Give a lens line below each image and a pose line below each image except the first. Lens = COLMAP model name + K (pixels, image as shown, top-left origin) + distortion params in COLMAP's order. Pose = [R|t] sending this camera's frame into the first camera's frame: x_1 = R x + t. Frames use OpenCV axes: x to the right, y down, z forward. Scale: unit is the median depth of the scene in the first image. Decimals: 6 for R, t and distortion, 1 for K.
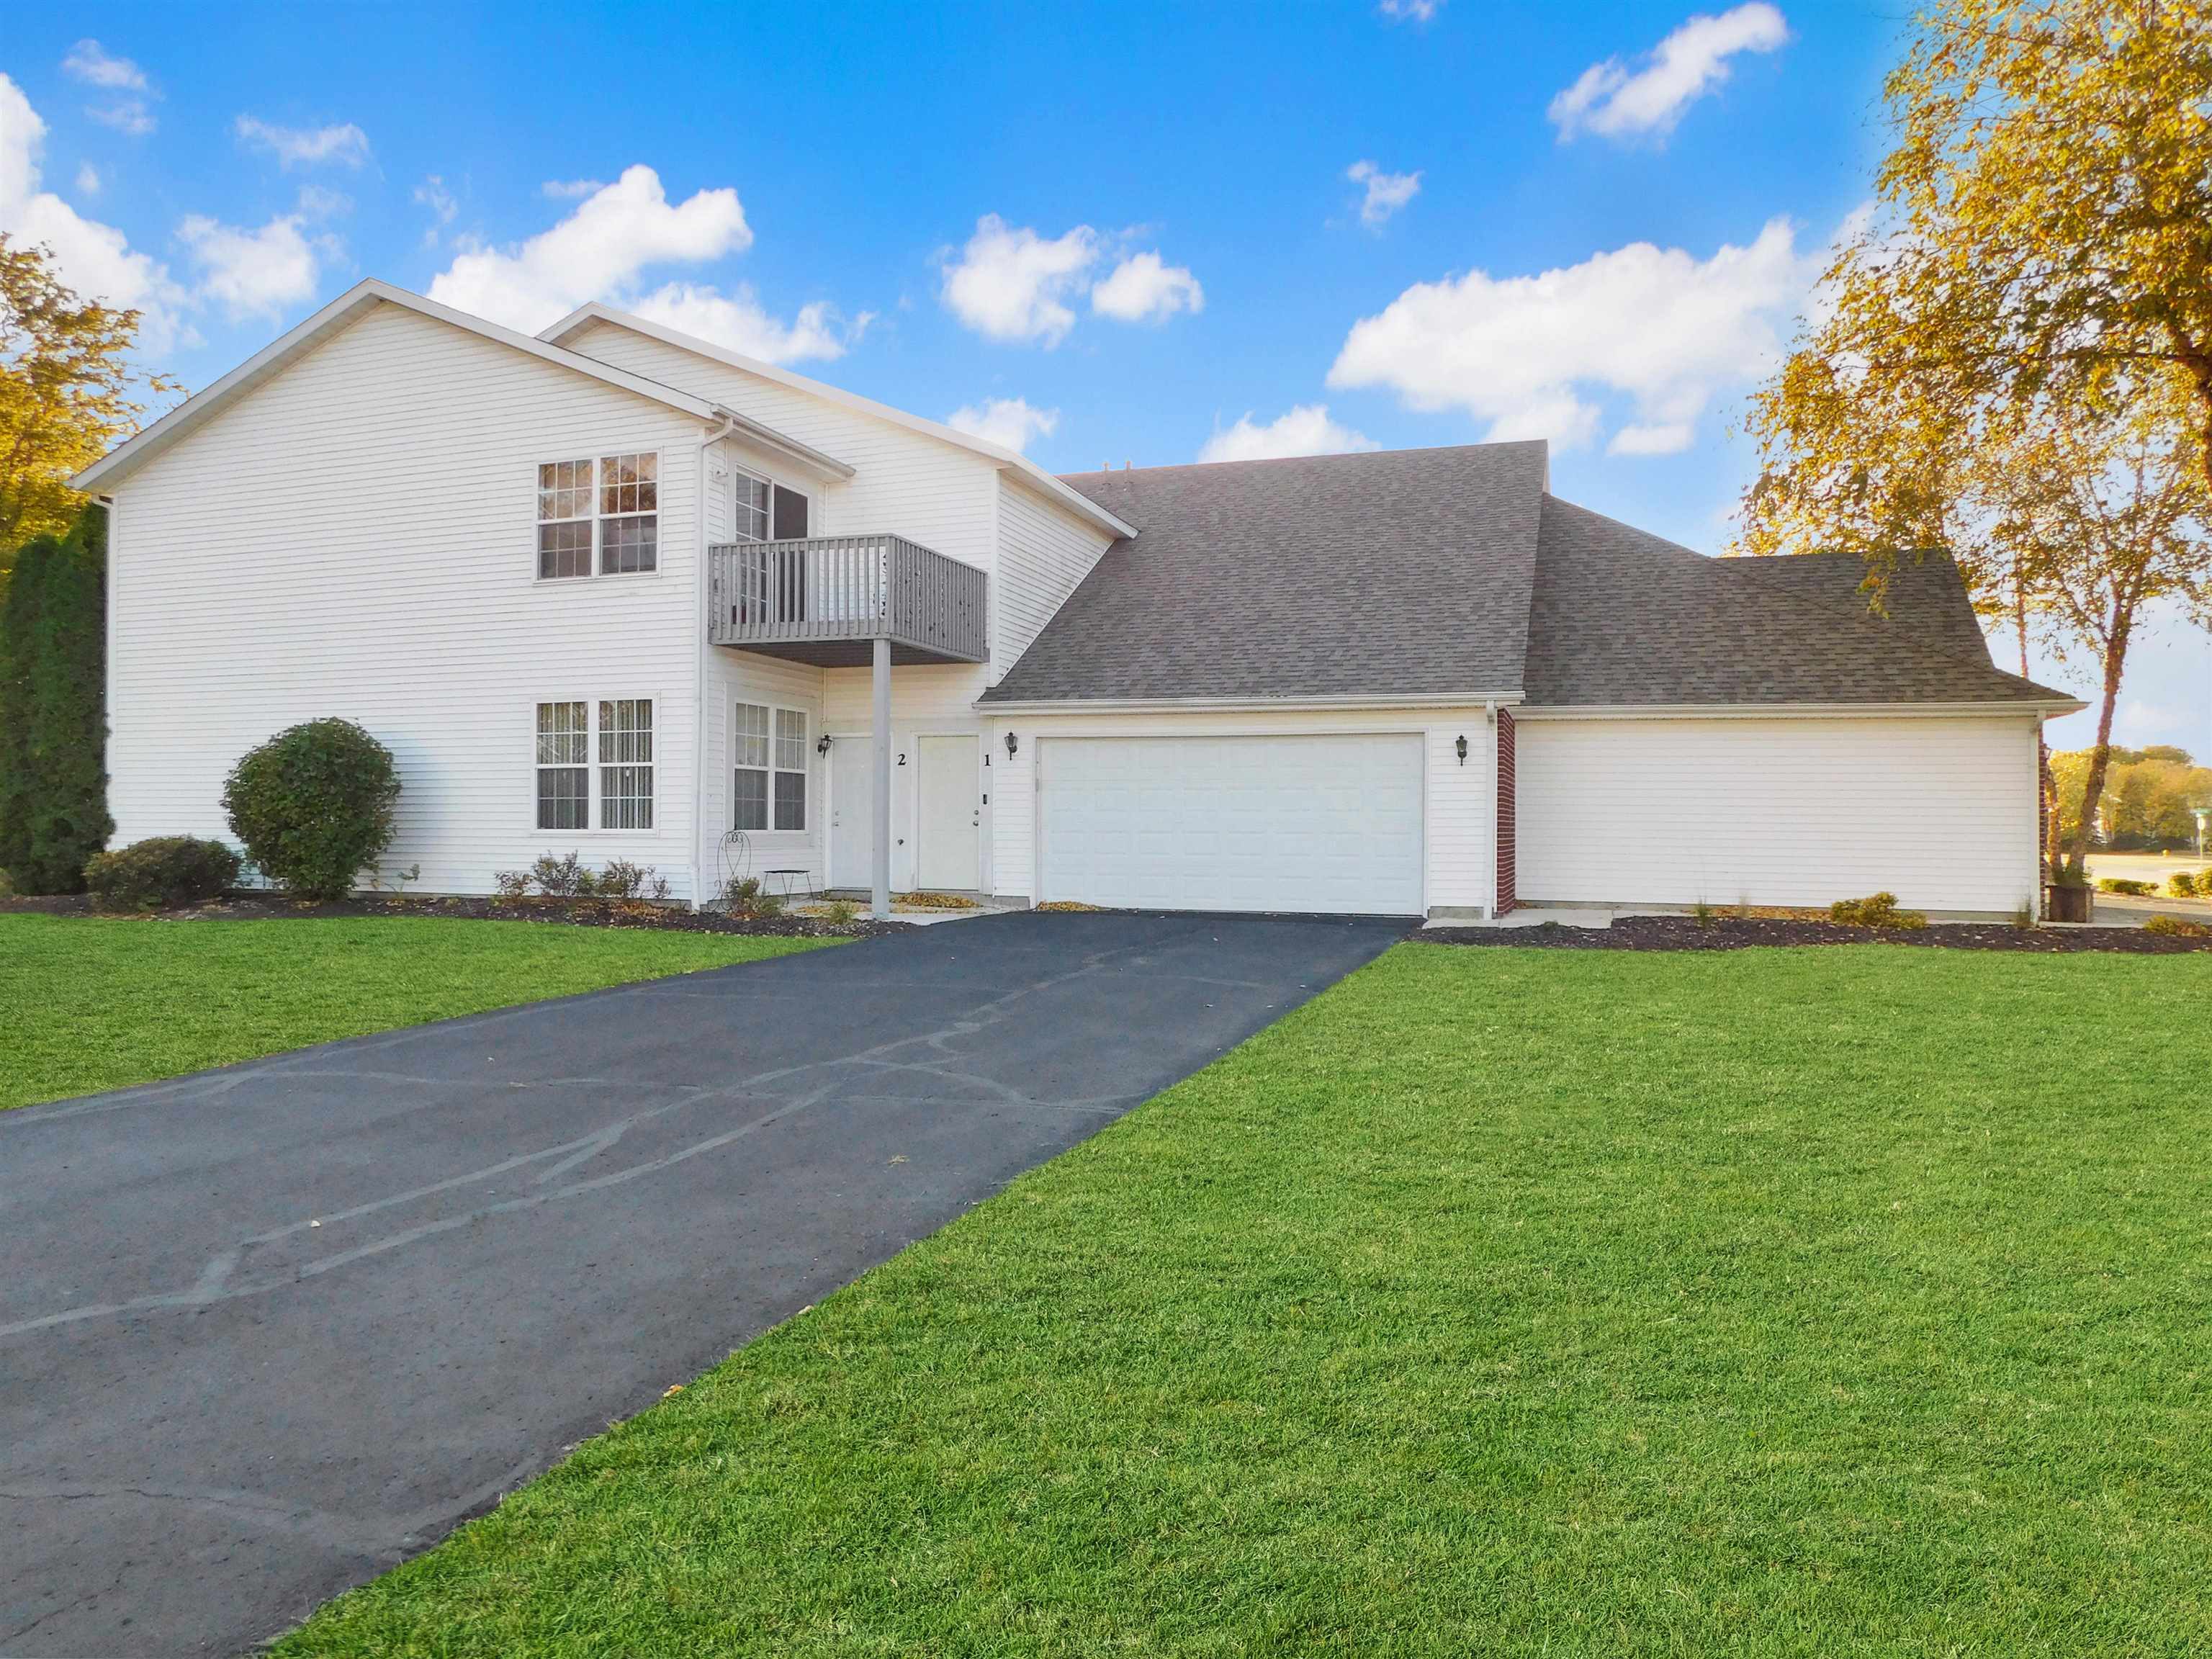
lens RADIAL K [[1477.5, 0, 1106.6], [0, 1477.5, 887.7], [0, 0, 1]] dist [-0.039917, -0.000217]
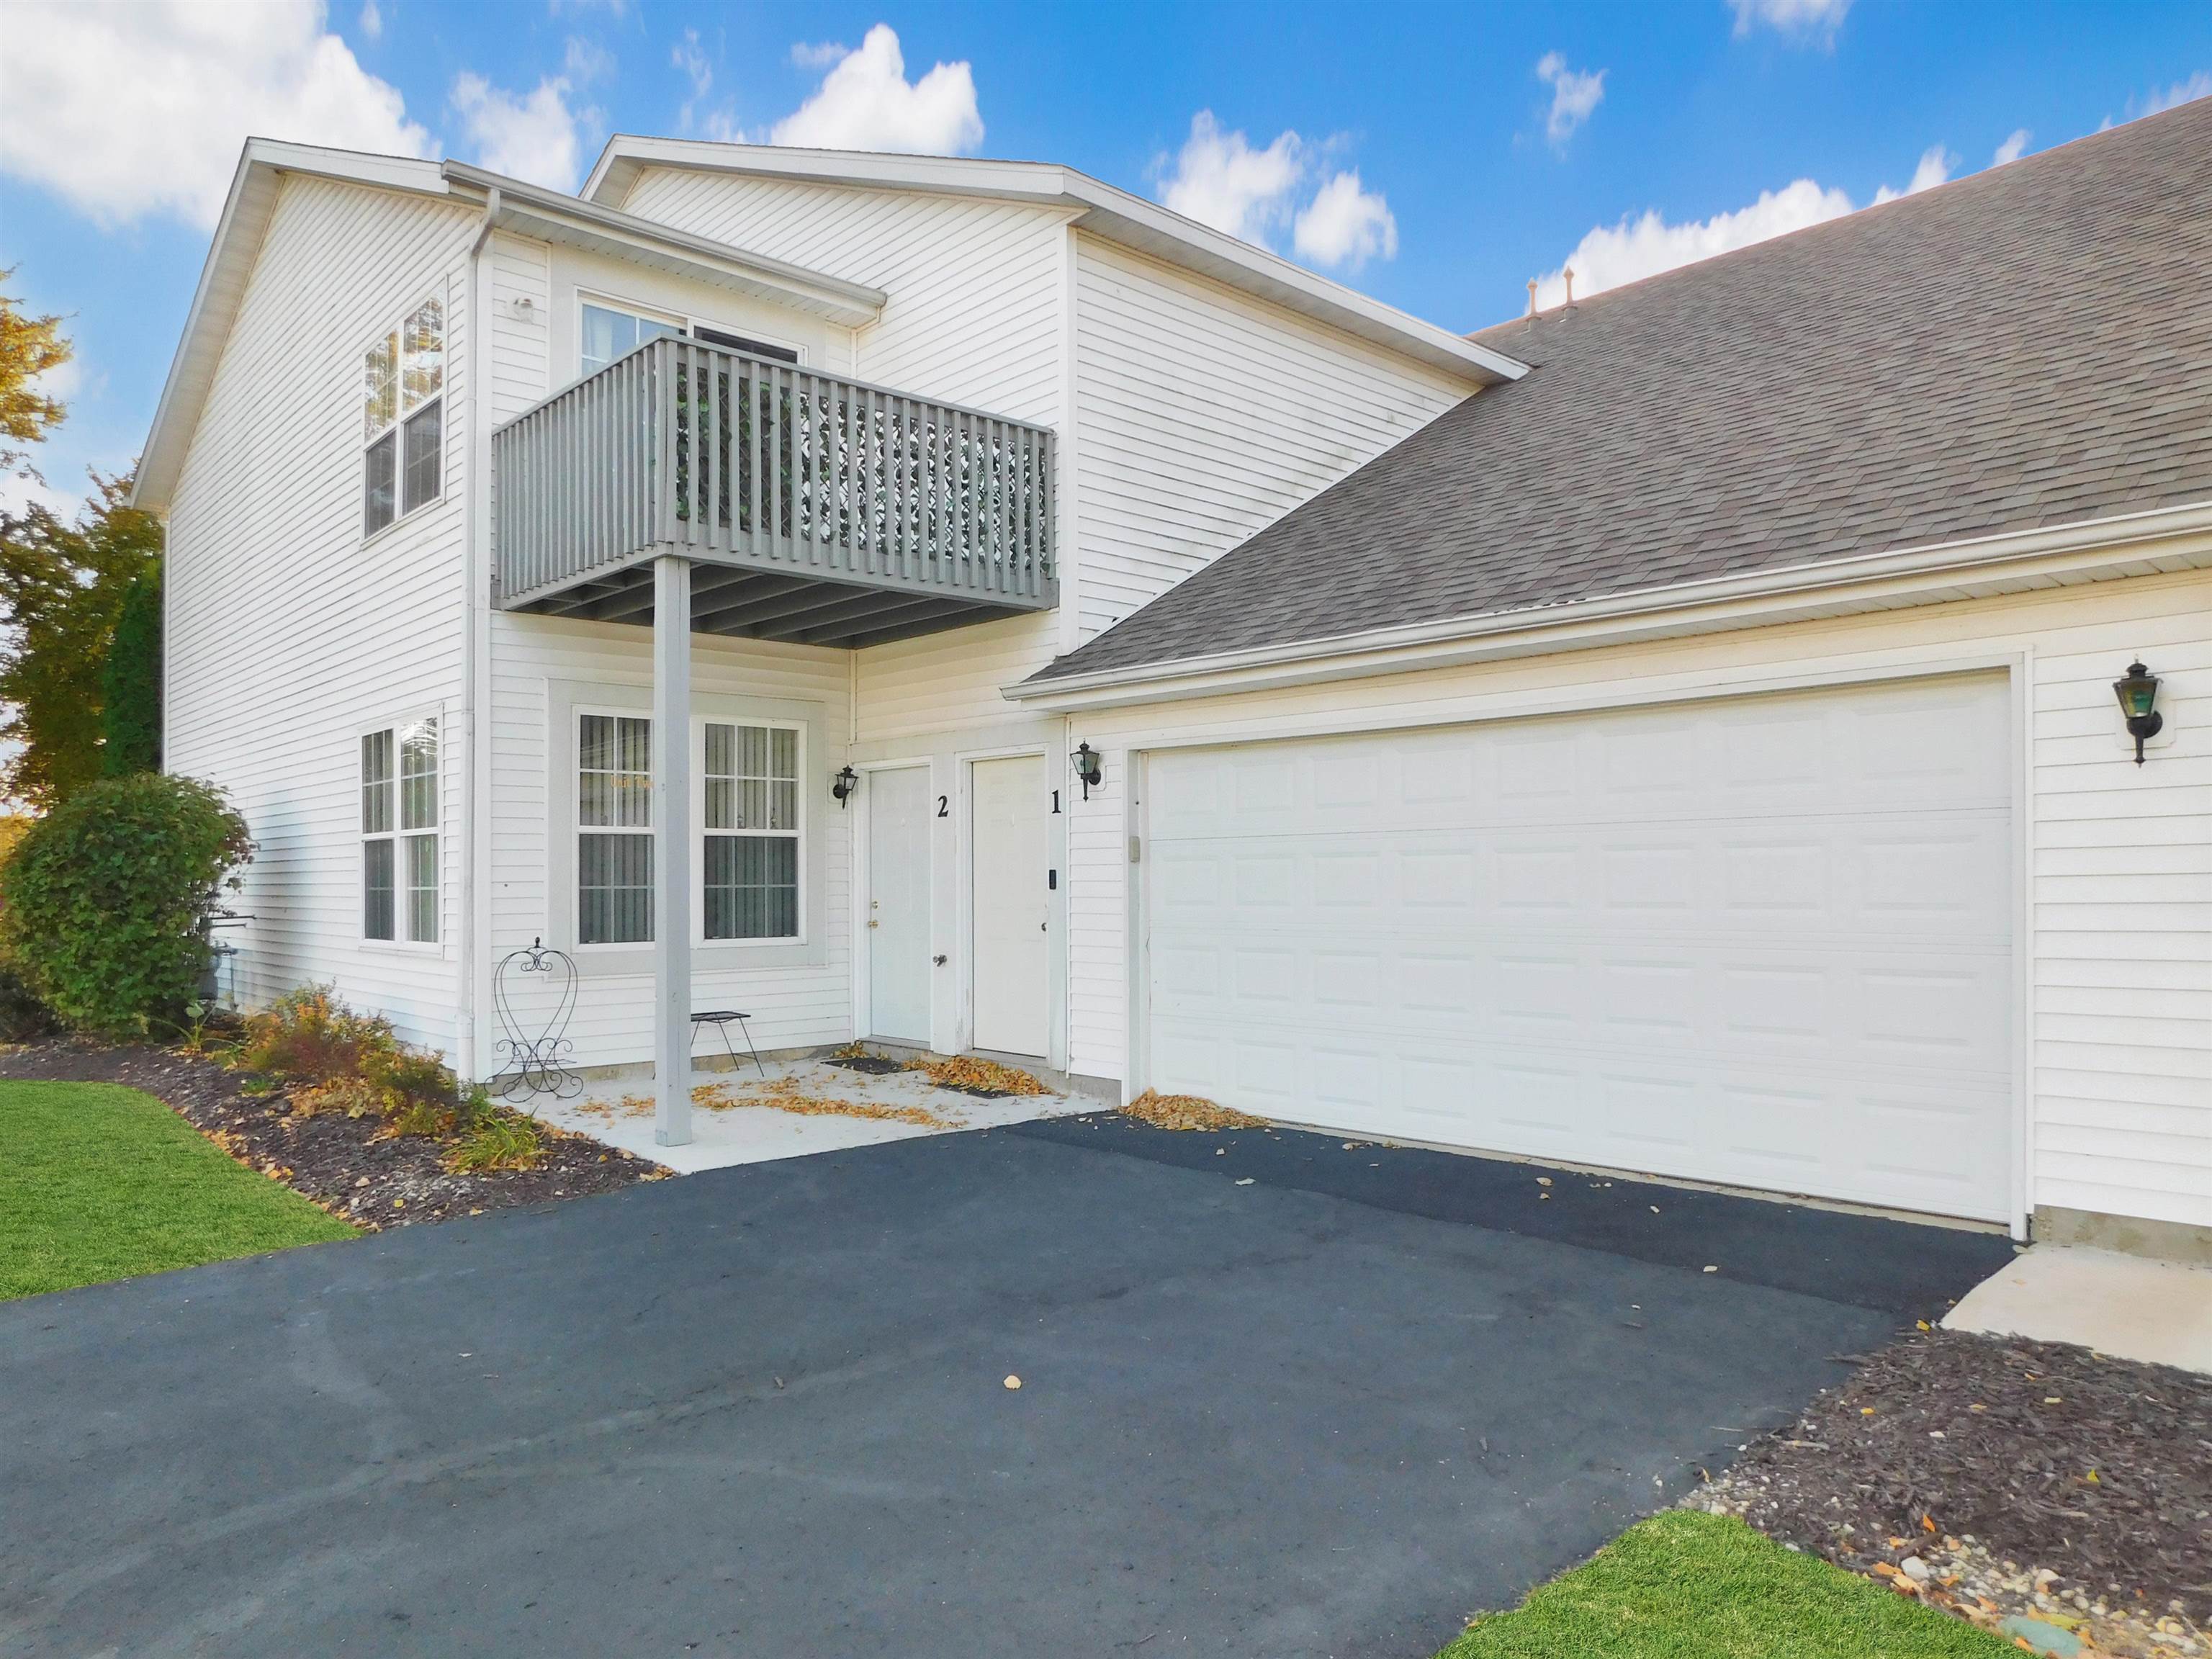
lens RADIAL K [[1477.5, 0, 1106.6], [0, 1477.5, 887.7], [0, 0, 1]] dist [-0.039917, -0.000217]
pose [[0.877152, -0.008568, -0.480136, 0.175202], [-0.006840, 0.999516, -0.030332, -0.042295], [0.480164, 0.029890, 0.876669, 0.571316]]
